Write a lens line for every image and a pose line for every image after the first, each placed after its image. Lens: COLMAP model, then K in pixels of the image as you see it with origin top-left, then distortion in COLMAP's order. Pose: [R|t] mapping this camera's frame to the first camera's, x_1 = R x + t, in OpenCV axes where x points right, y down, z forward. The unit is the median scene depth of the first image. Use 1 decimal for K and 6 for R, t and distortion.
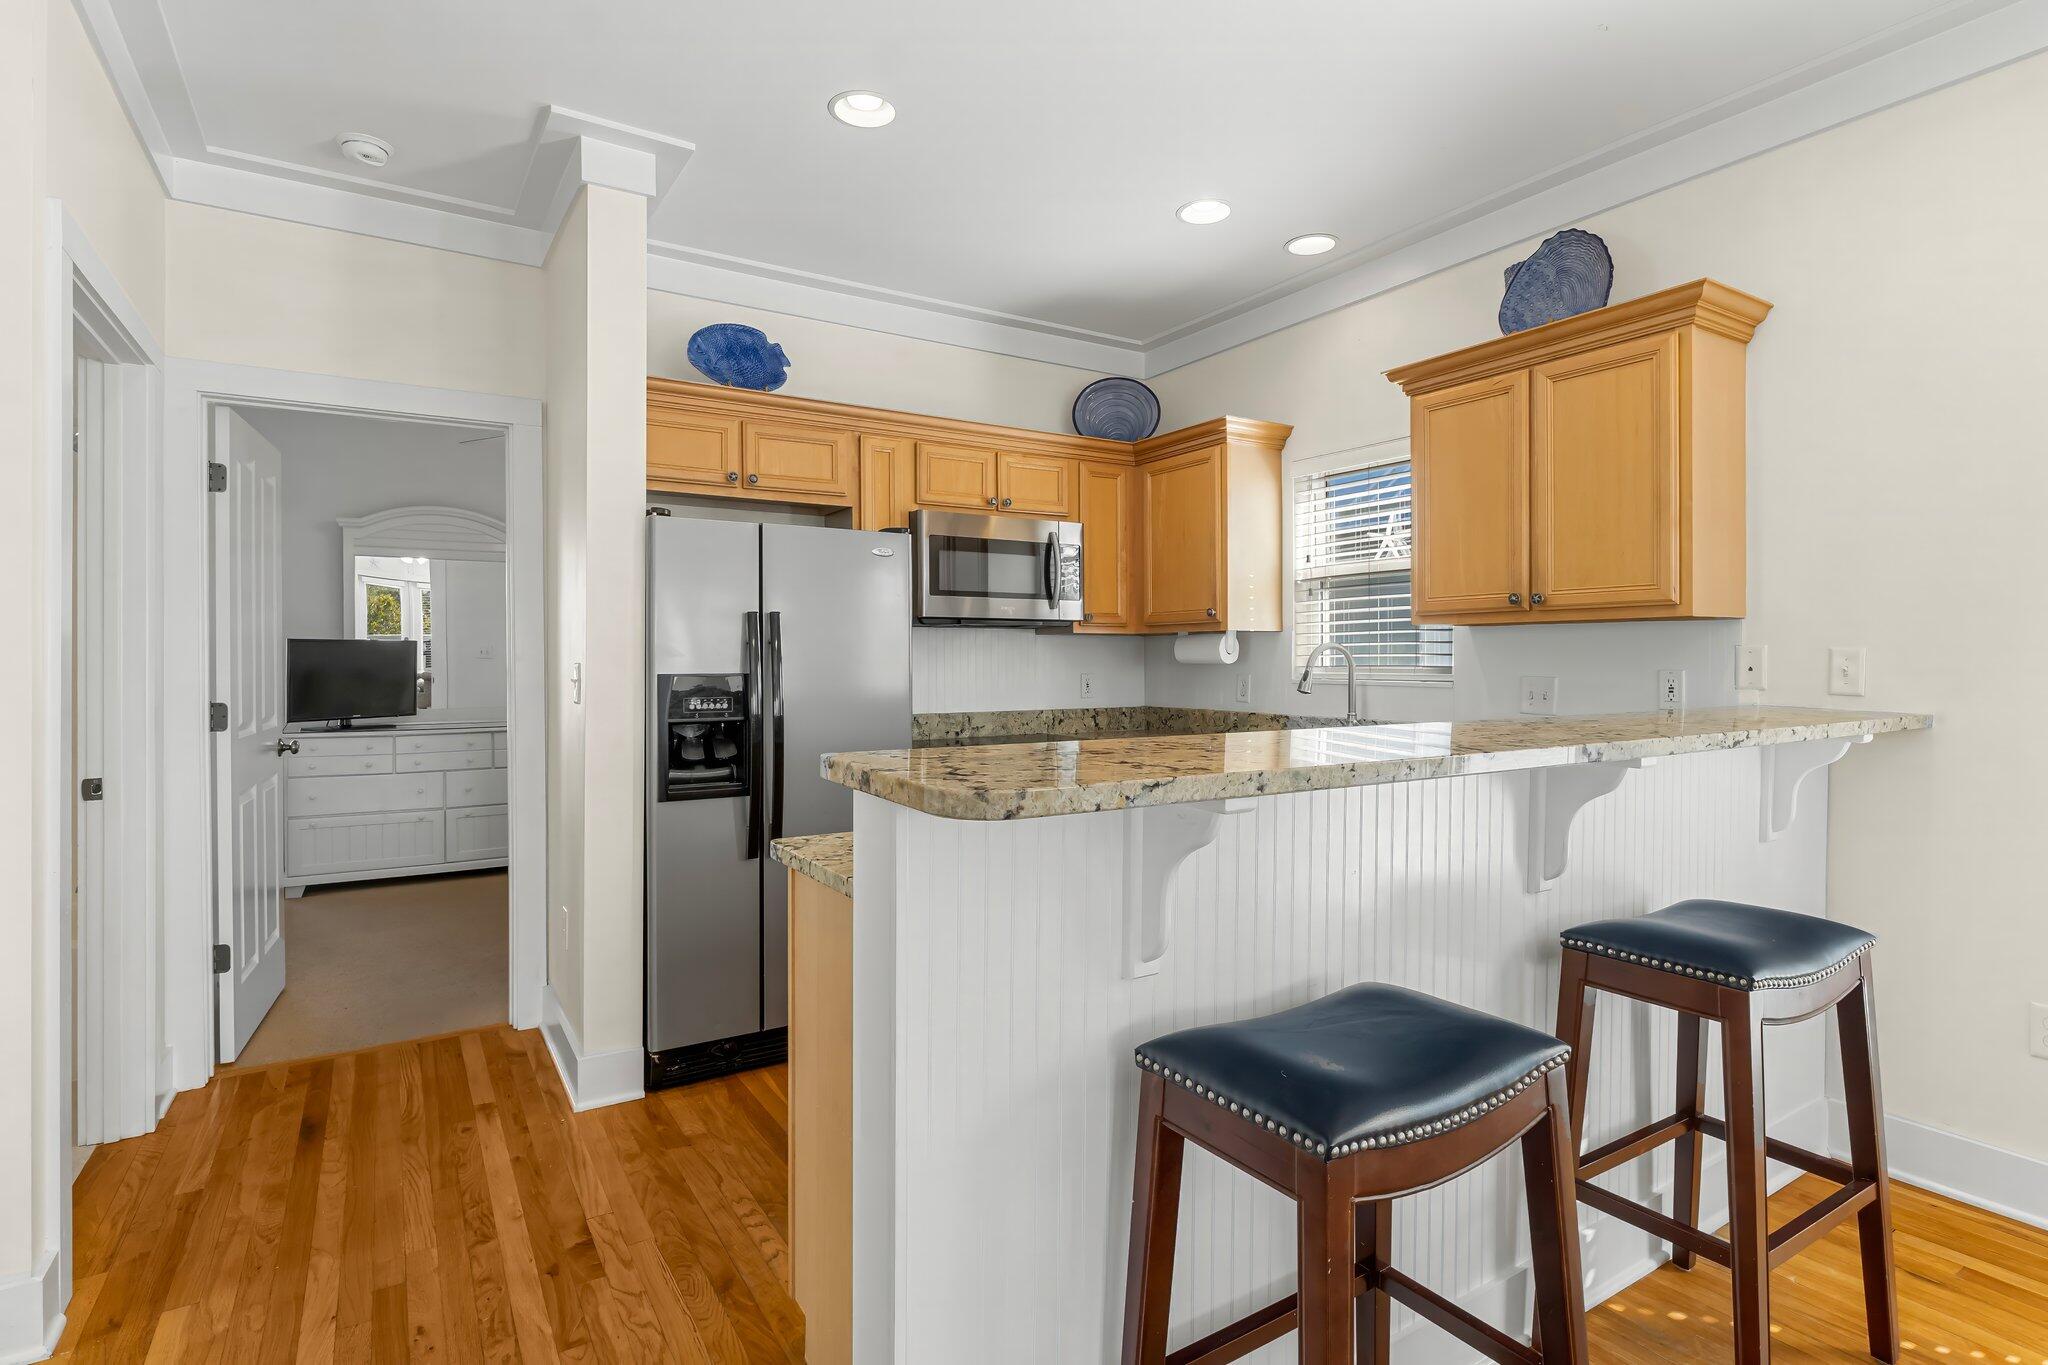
lens RADIAL K [[1008.6, 0, 1021.9], [0, 1008.6, 666.5], [0, 0, 1]] dist [-0.019904, 0.001920]
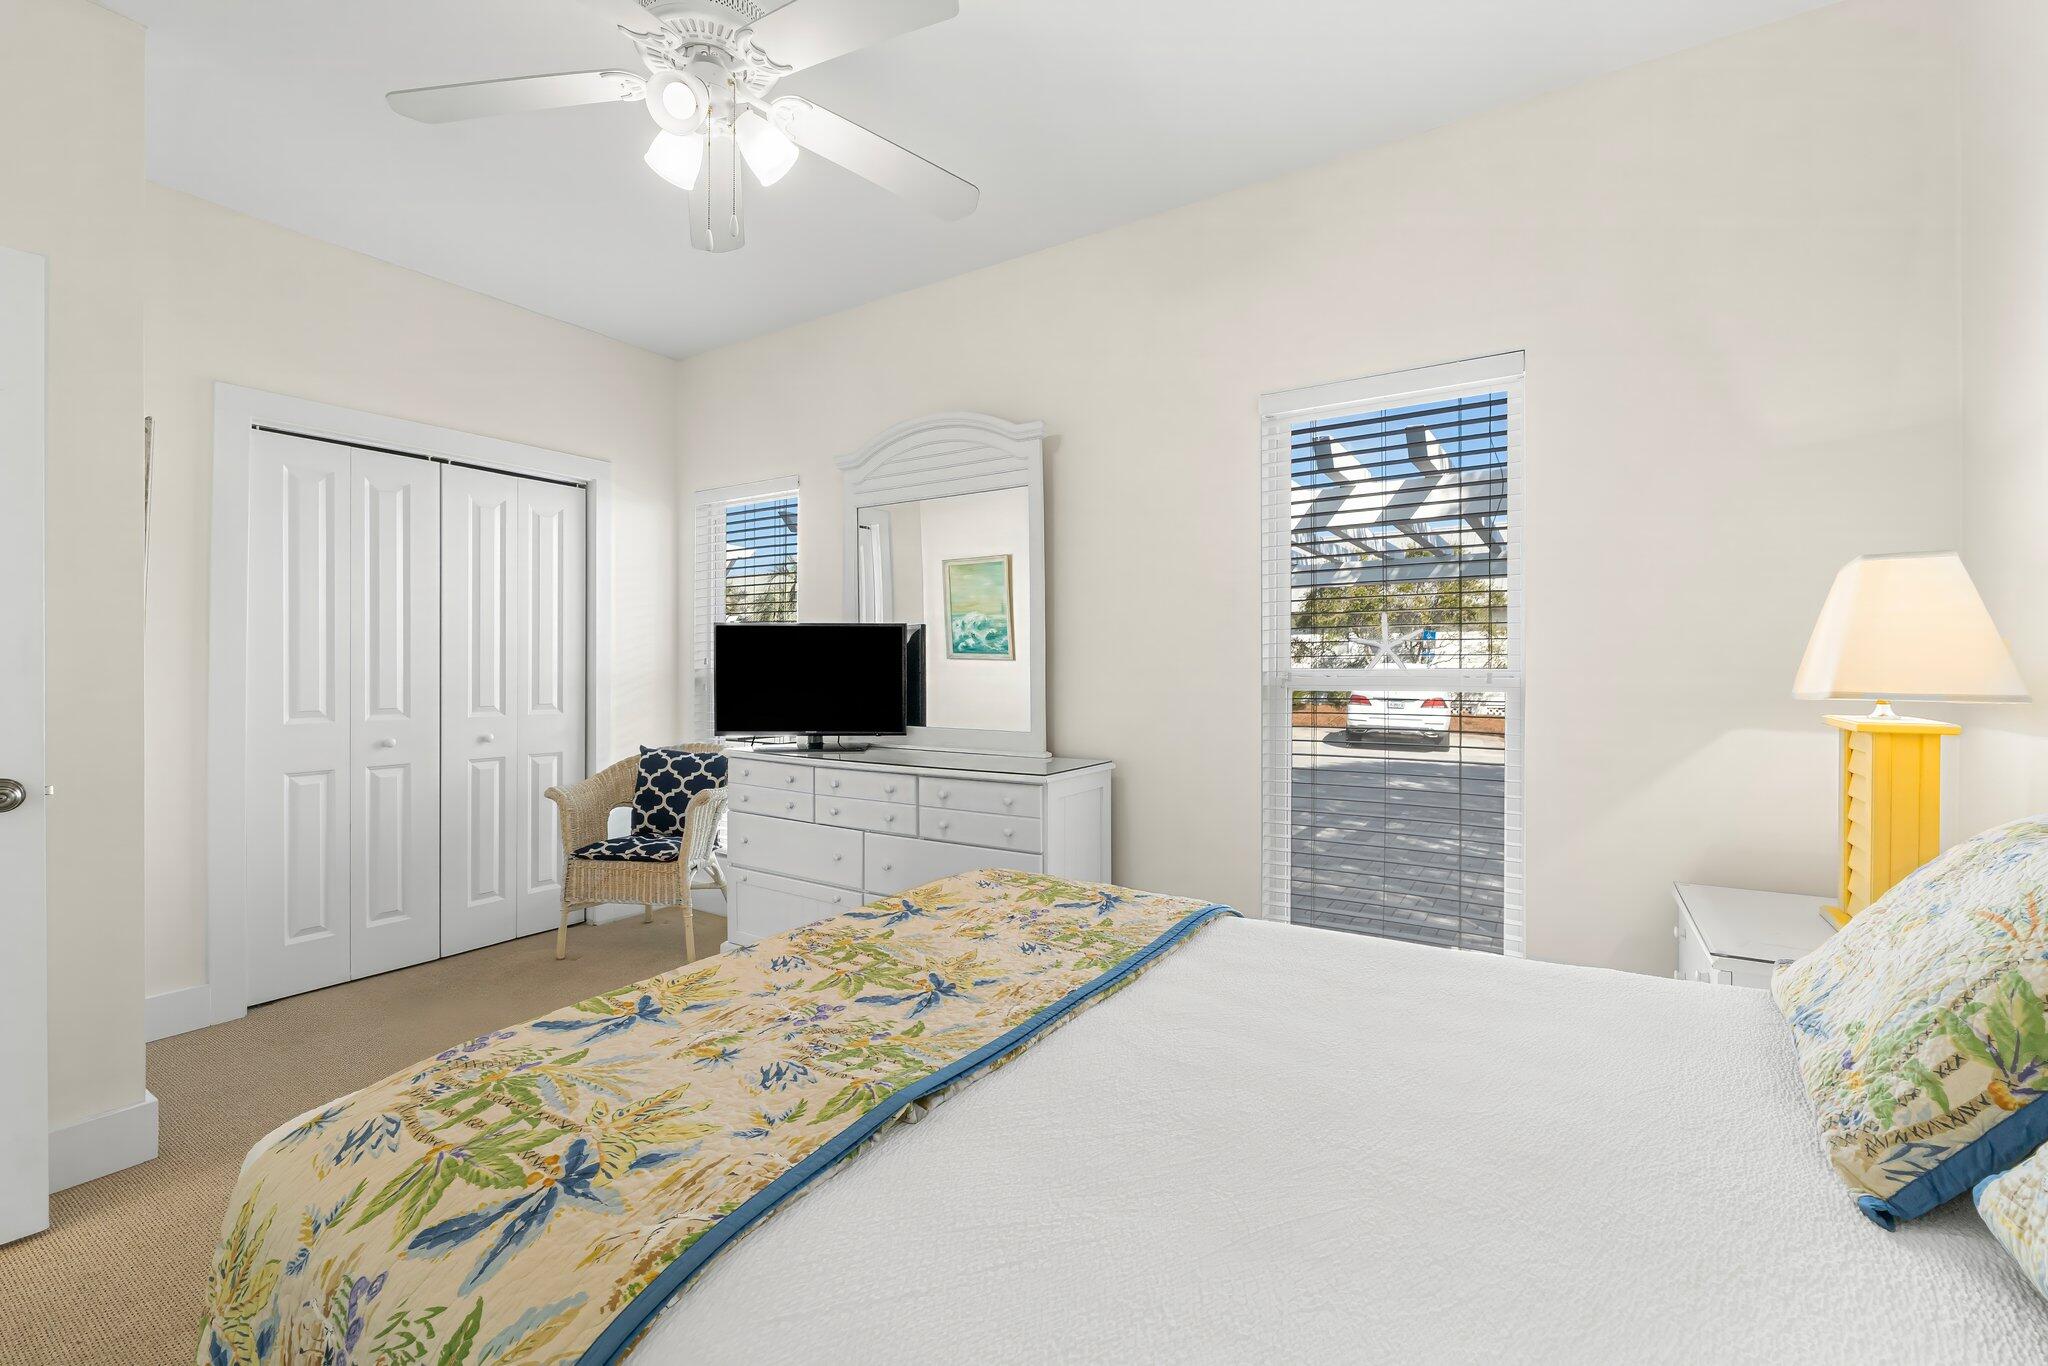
lens RADIAL K [[856.9, 0, 1026.4], [0, 856.9, 674.4], [0, 0, 1]] dist [-0.007932, -0.000830]
pose [[0.397468, -0.000344, -0.917616, -0.076447], [-0.002833, 0.999995, -0.001602, 0.013613], [0.917612, 0.003237, 0.397465, 1.289098]]
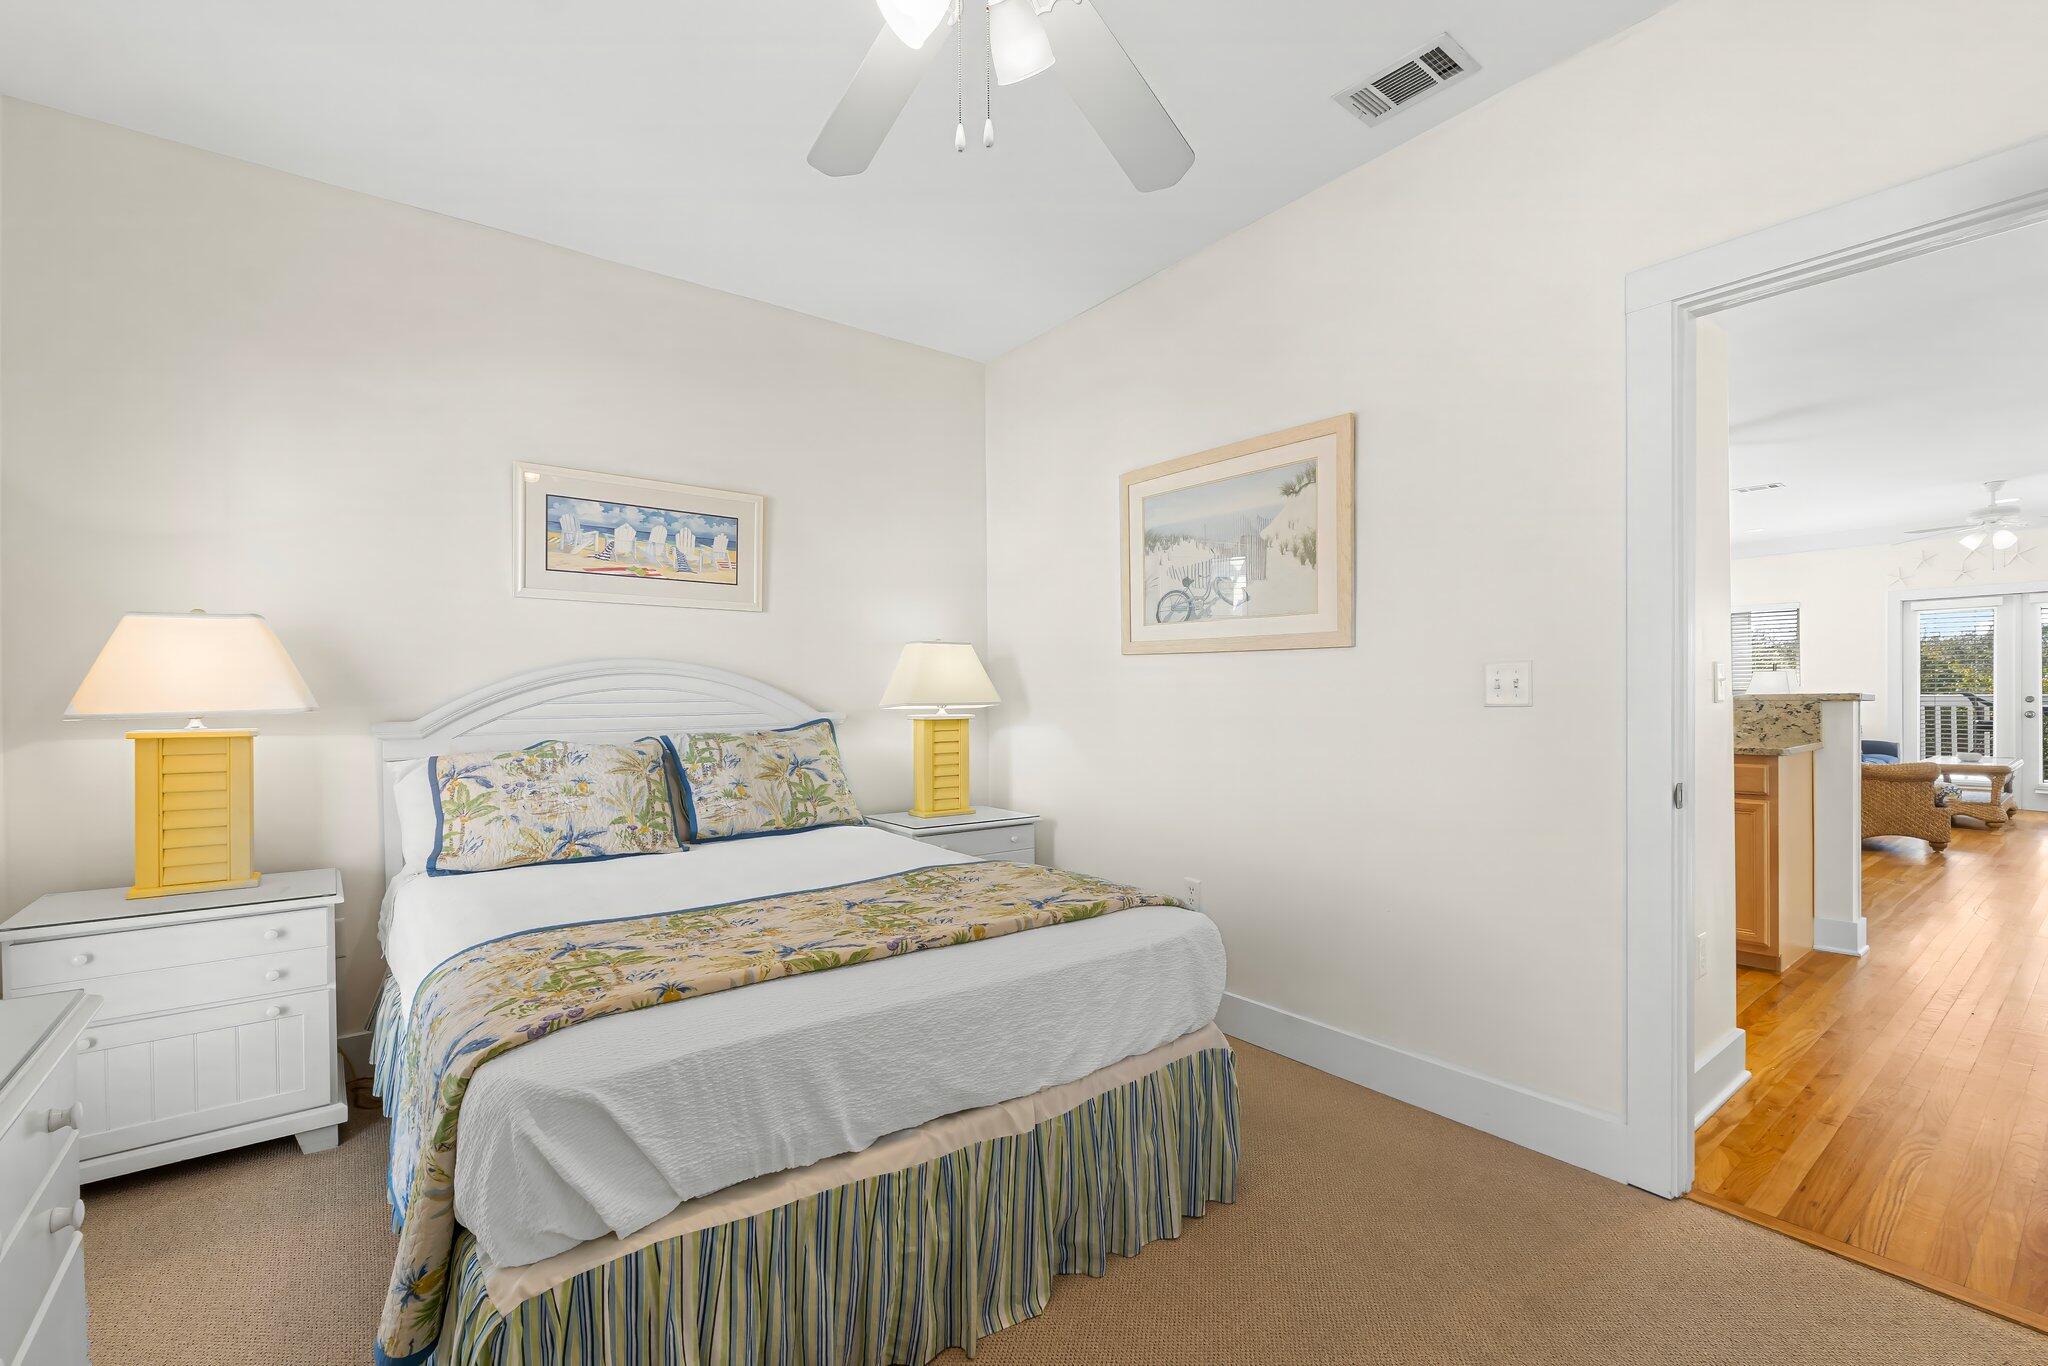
lens RADIAL K [[856.9, 0, 1039.1], [0, 856.9, 707.6], [0, 0, 1]] dist [-0.007932, -0.000830]
pose [[-0.073985, -0.017882, 0.997099, -0.941489], [0.010093, 0.999775, 0.018679, 0.013412], [-0.997208, 0.011446, -0.073788, 1.321659]]
